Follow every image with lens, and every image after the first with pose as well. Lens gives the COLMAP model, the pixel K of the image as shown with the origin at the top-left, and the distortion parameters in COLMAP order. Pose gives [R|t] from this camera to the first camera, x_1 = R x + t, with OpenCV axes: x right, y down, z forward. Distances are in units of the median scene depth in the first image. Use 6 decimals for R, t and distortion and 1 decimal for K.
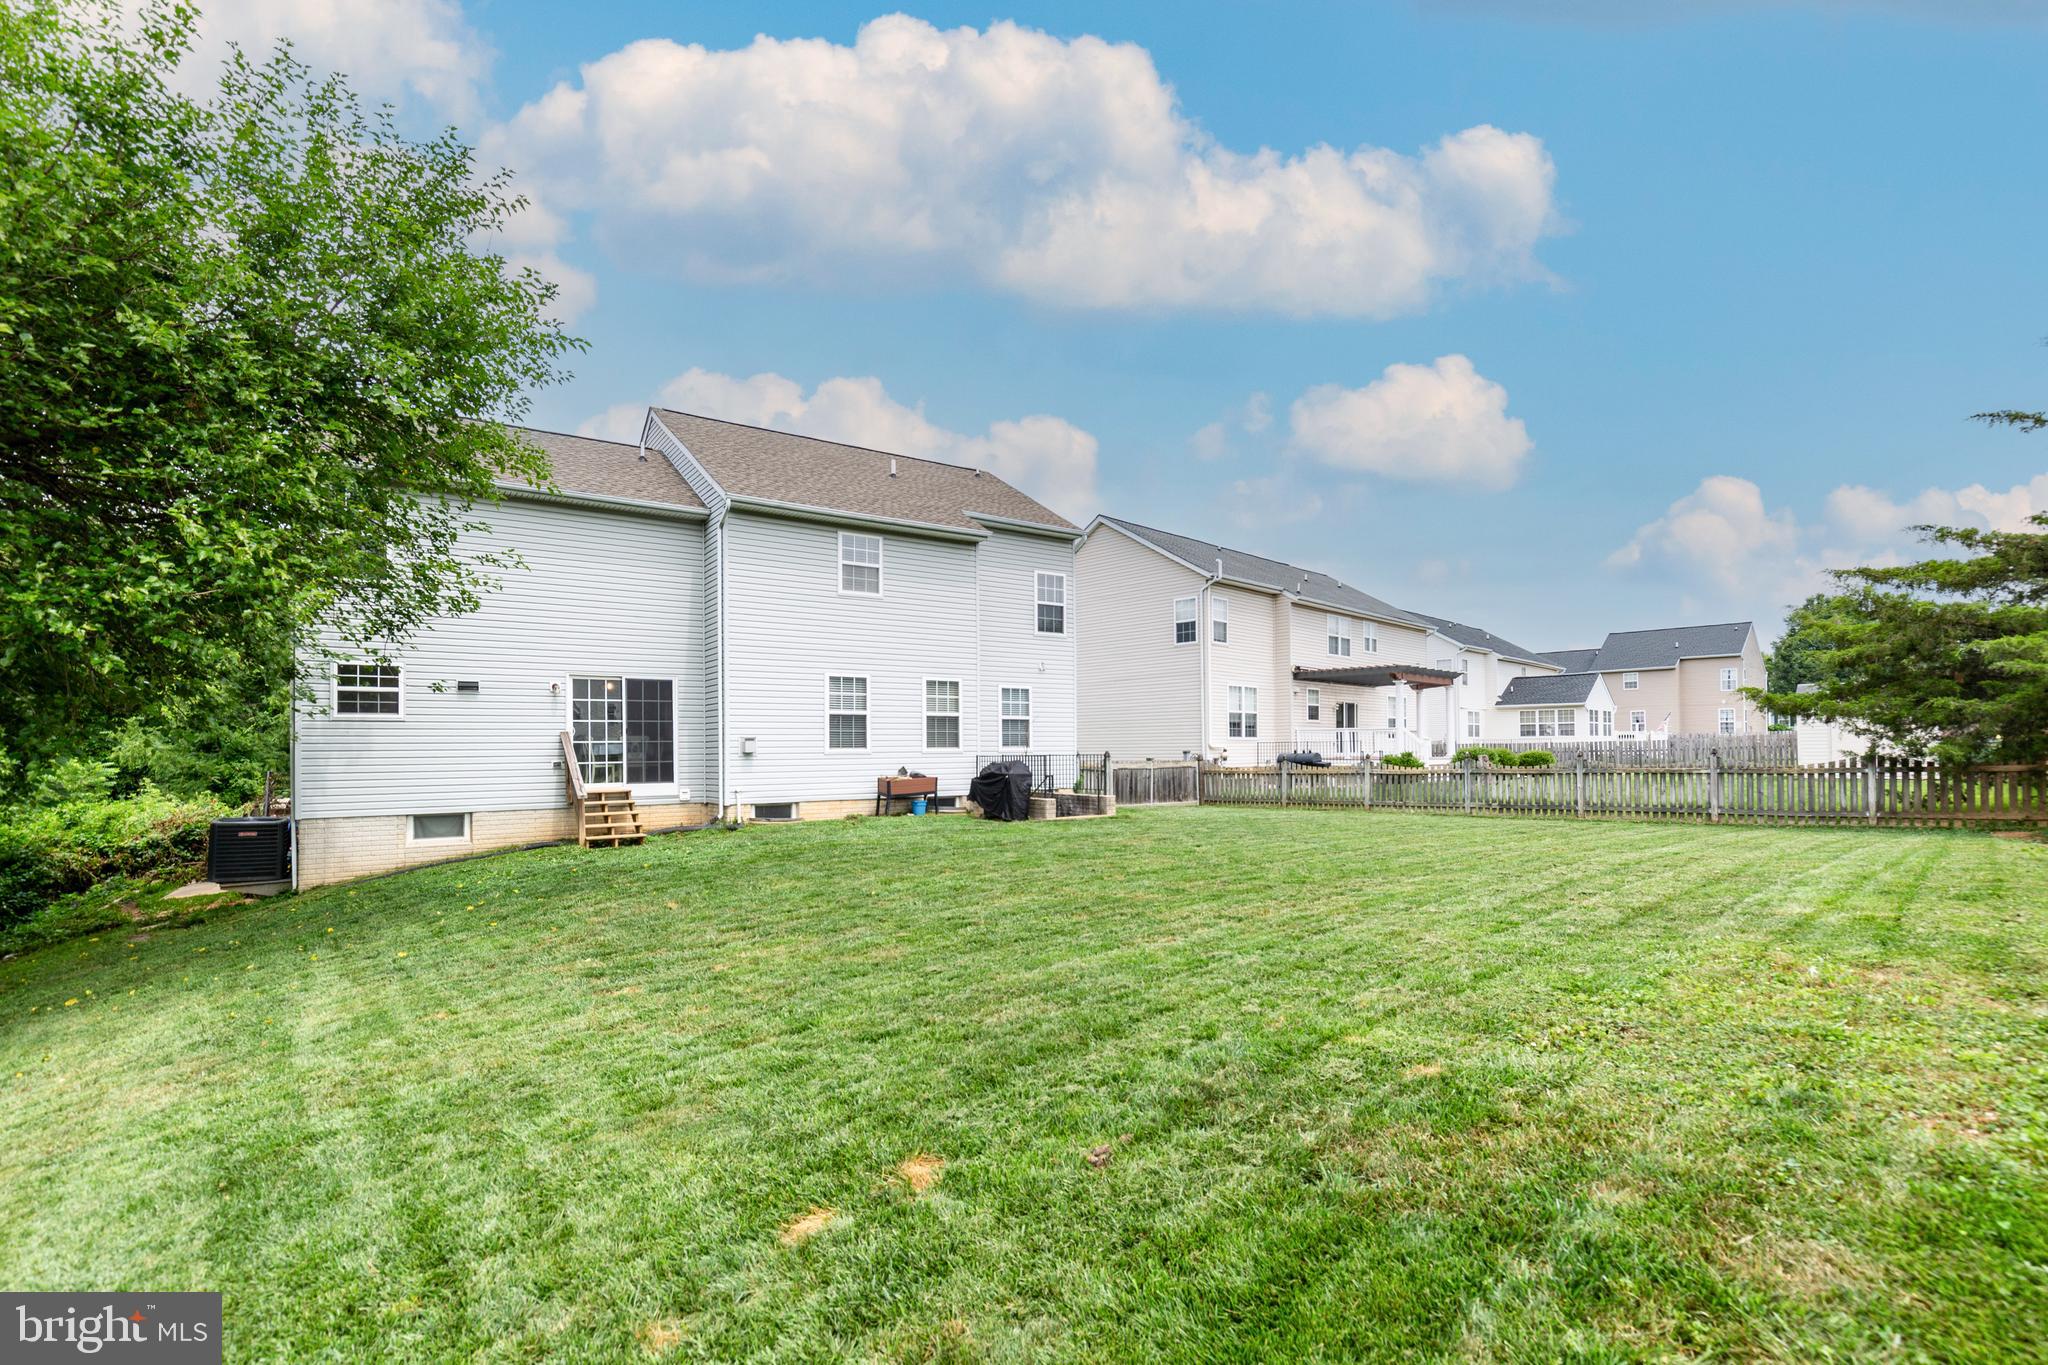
lens RADIAL K [[933.9, 0, 1020.3], [0, 933.9, 739.5], [0, 0, 1]] dist [0.000249, -0.000231]
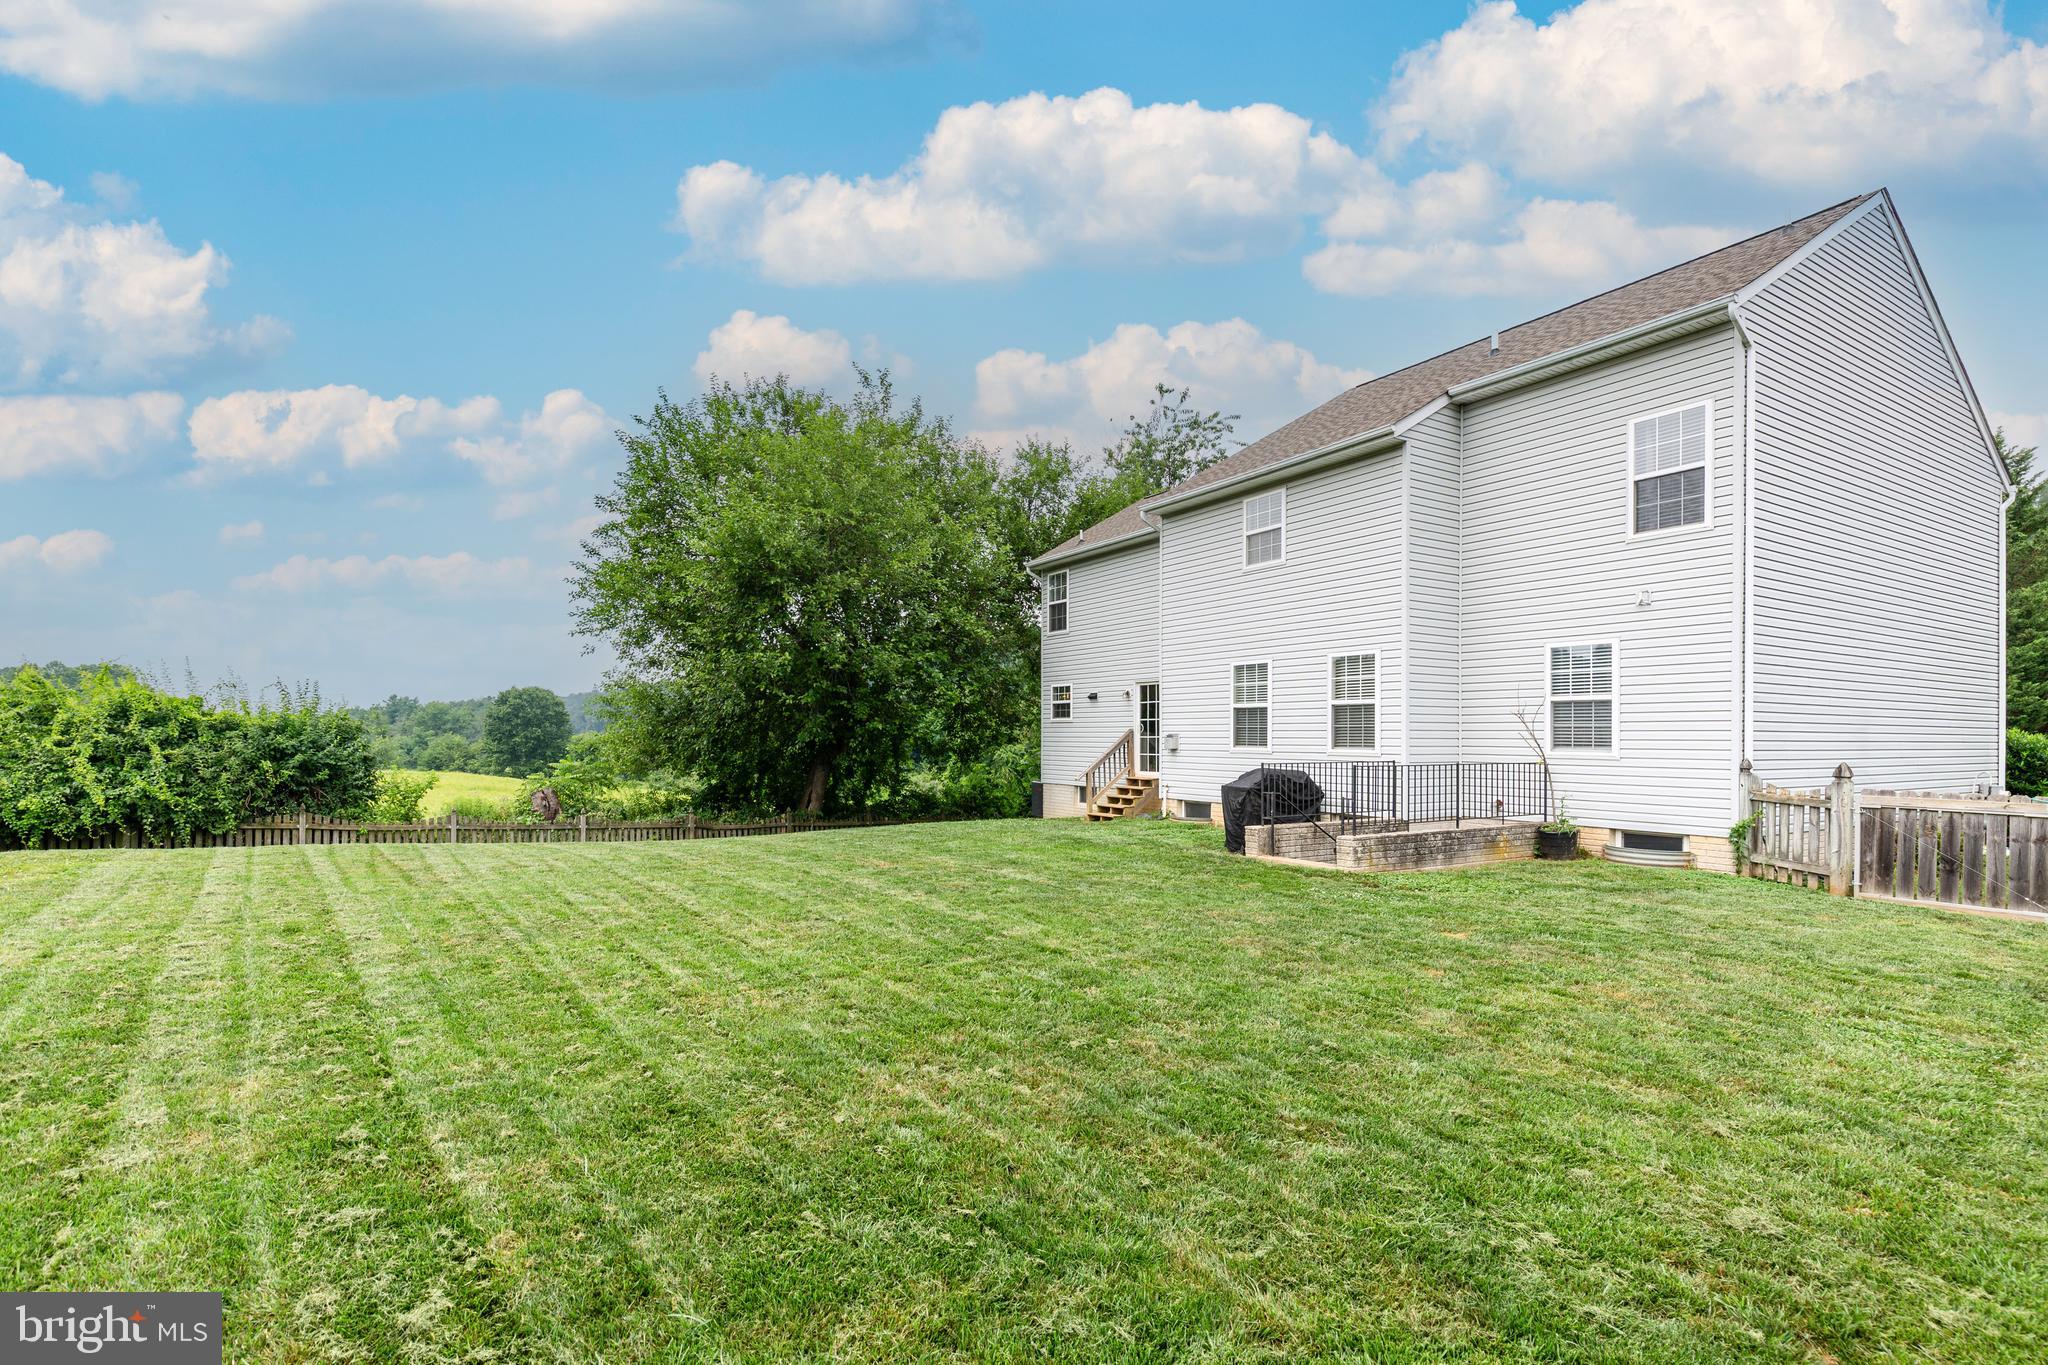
lens RADIAL K [[933.9, 0, 1020.3], [0, 933.9, 739.5], [0, 0, 1]] dist [0.000249, -0.000231]
pose [[-0.048254, 0.012727, -0.998754, 0.698822], [0.008509, 0.999888, 0.012330, -0.009488], [0.998799, -0.007903, -0.048357, 0.829069]]
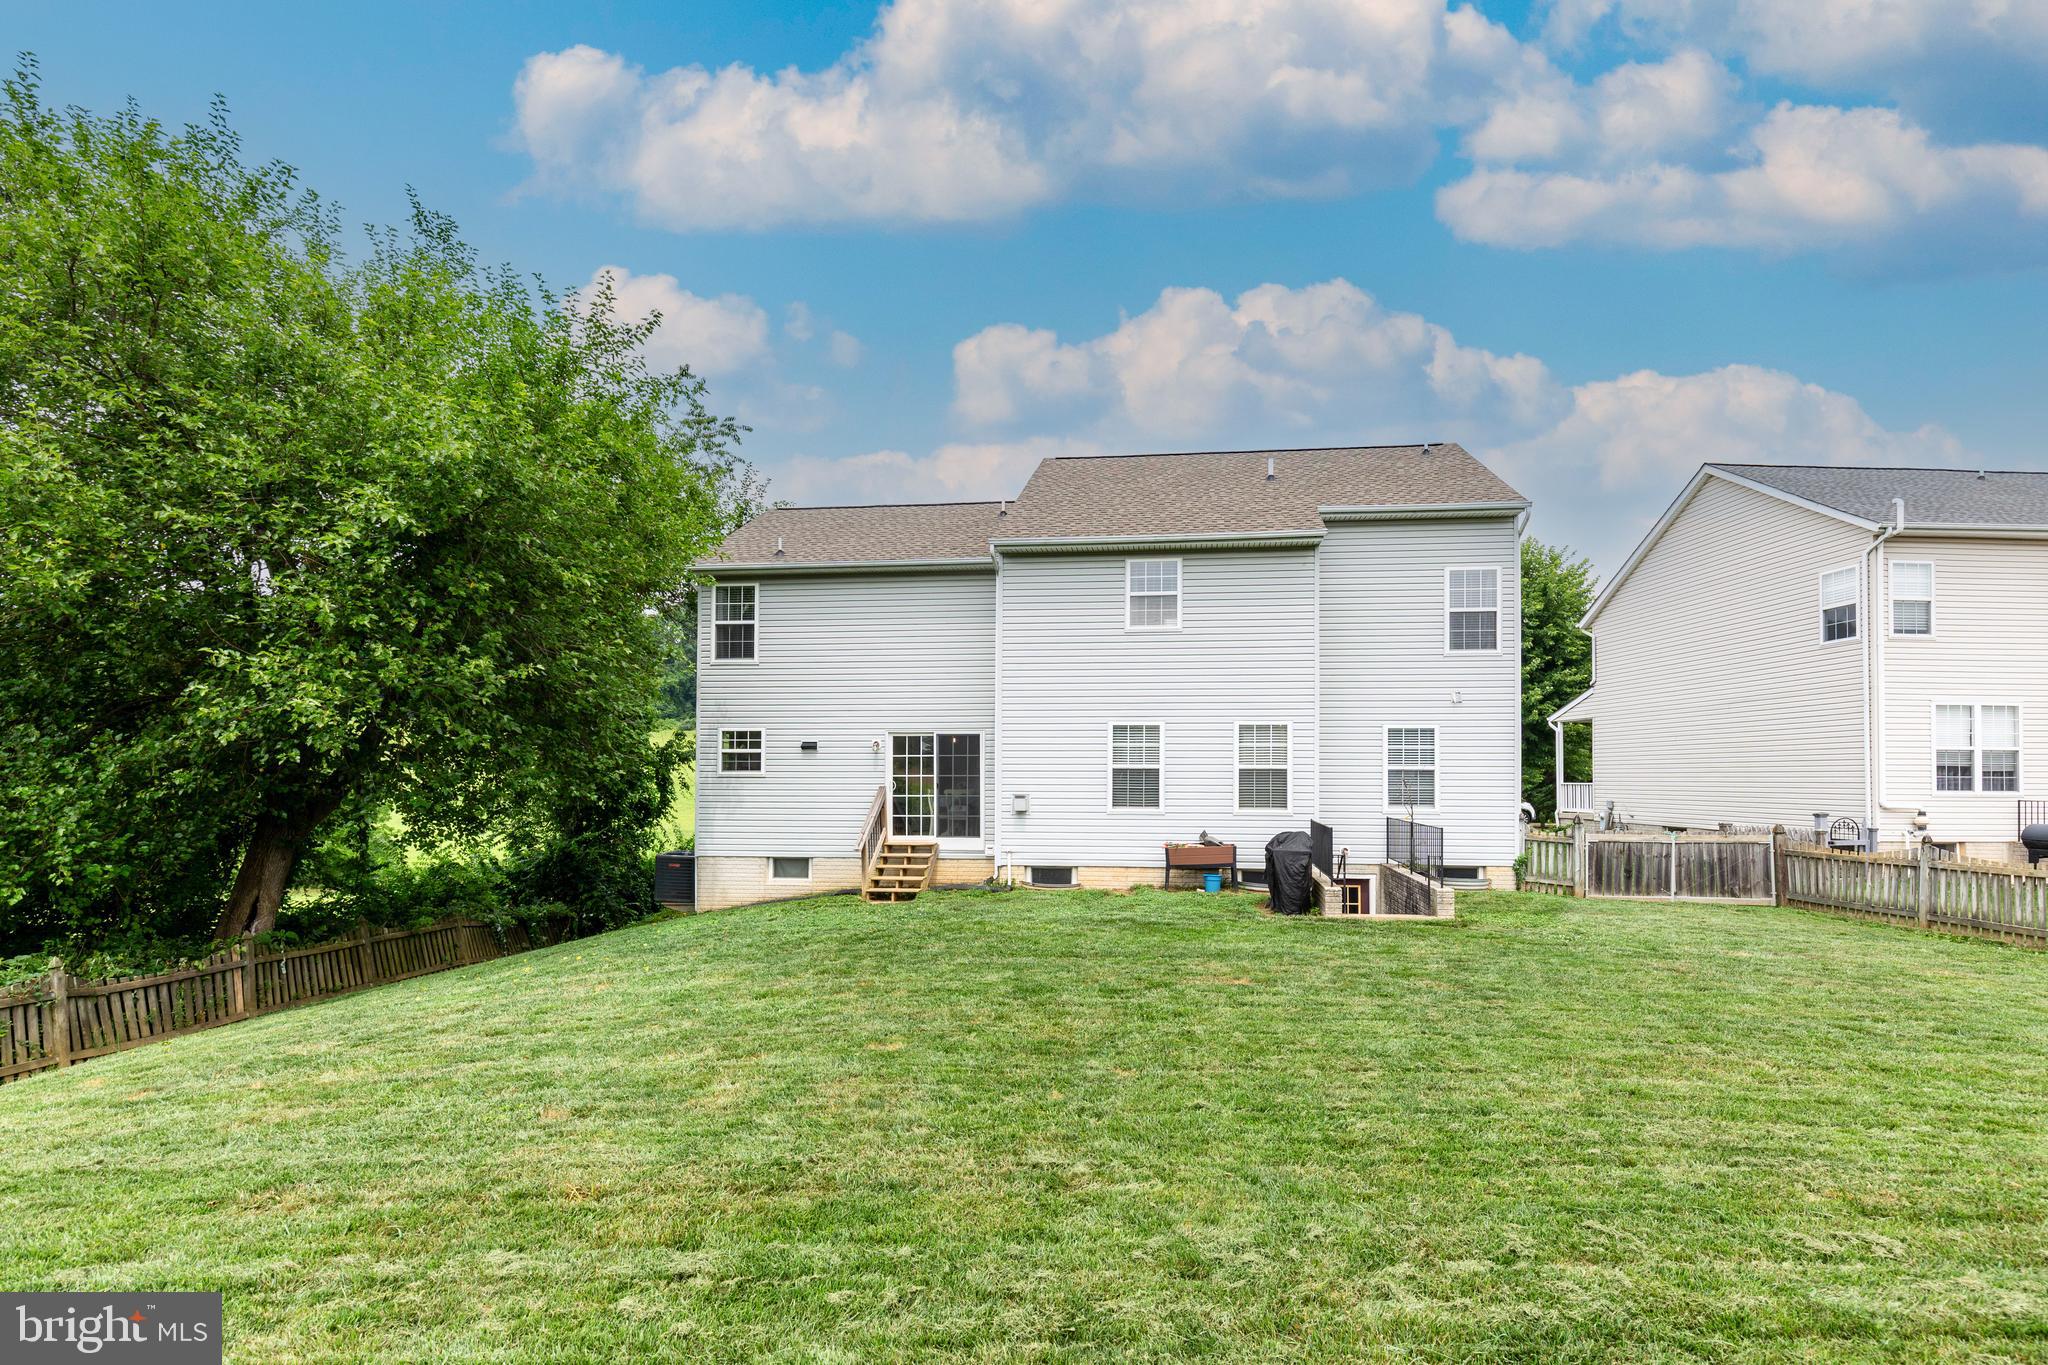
lens RADIAL K [[941.2, 0, 1072.3], [0, 941.2, 754.8], [0, 0, 1]] dist [0.000311, 0.000459]
pose [[0.749314, -0.005901, -0.662188, 0.350448], [-0.002477, 0.999928, -0.011713, -0.029252], [0.662210, 0.010417, 0.749246, 0.307156]]
